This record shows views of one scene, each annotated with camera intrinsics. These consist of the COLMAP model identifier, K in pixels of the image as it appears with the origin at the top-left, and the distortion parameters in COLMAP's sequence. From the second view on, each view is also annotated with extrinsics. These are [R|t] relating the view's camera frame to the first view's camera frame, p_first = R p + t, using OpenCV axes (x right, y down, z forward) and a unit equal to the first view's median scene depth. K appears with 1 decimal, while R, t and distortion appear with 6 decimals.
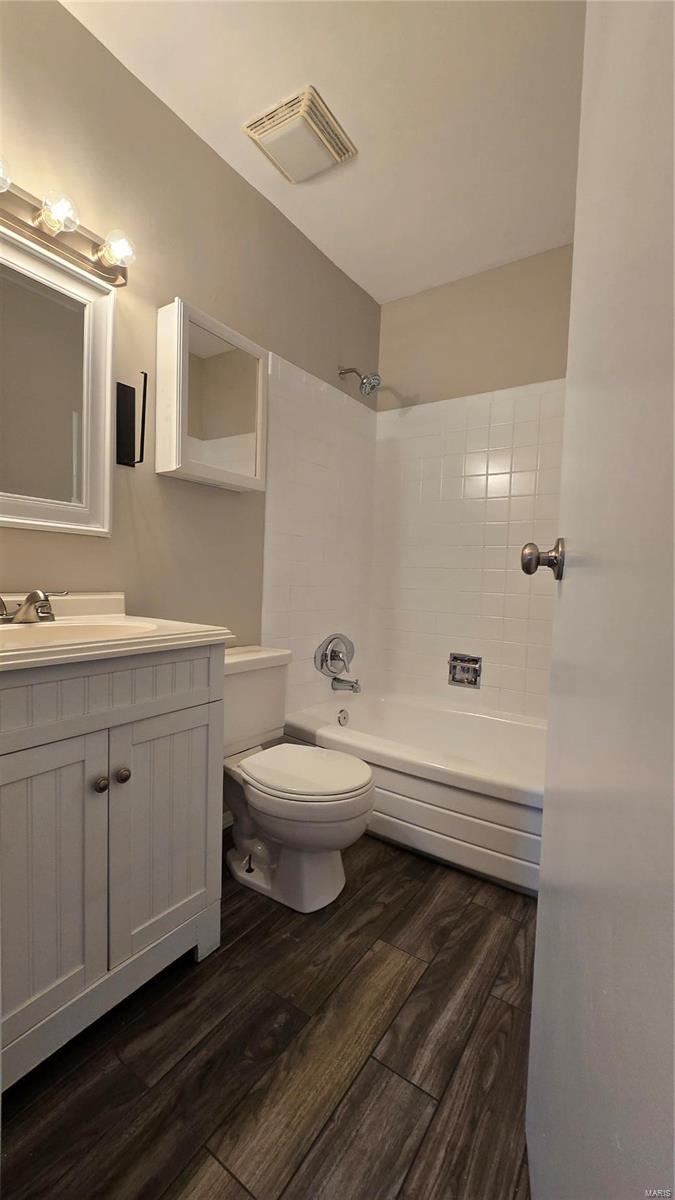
lens RADIAL K [[487.7, 0, 333.2], [0, 487.7, 600.9], [0, 0, 1]] dist [-0.008036, 0.001655]
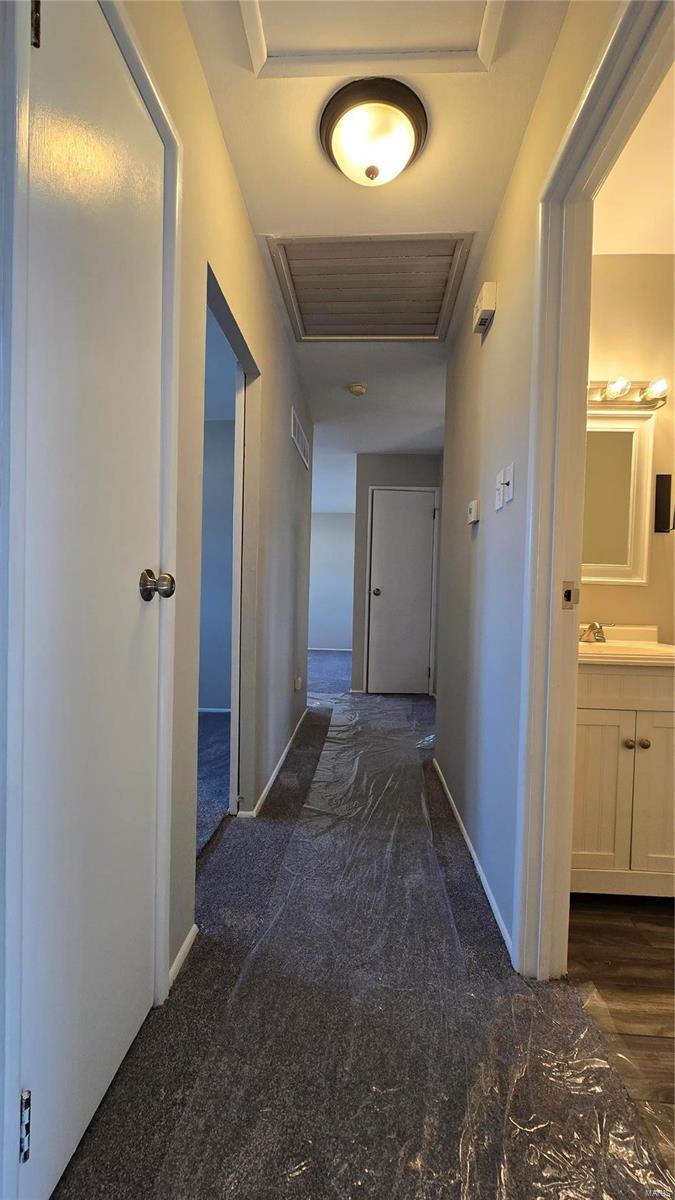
lens RADIAL K [[487.7, 0, 334.0], [0, 487.7, 600.6], [0, 0, 1]] dist [-0.008036, 0.001655]
pose [[0.513394, 0.000775, -0.858153, 0.303771], [-0.056866, 0.997832, -0.033119, 0.008495], [0.856267, 0.065803, 0.512325, -0.526313]]
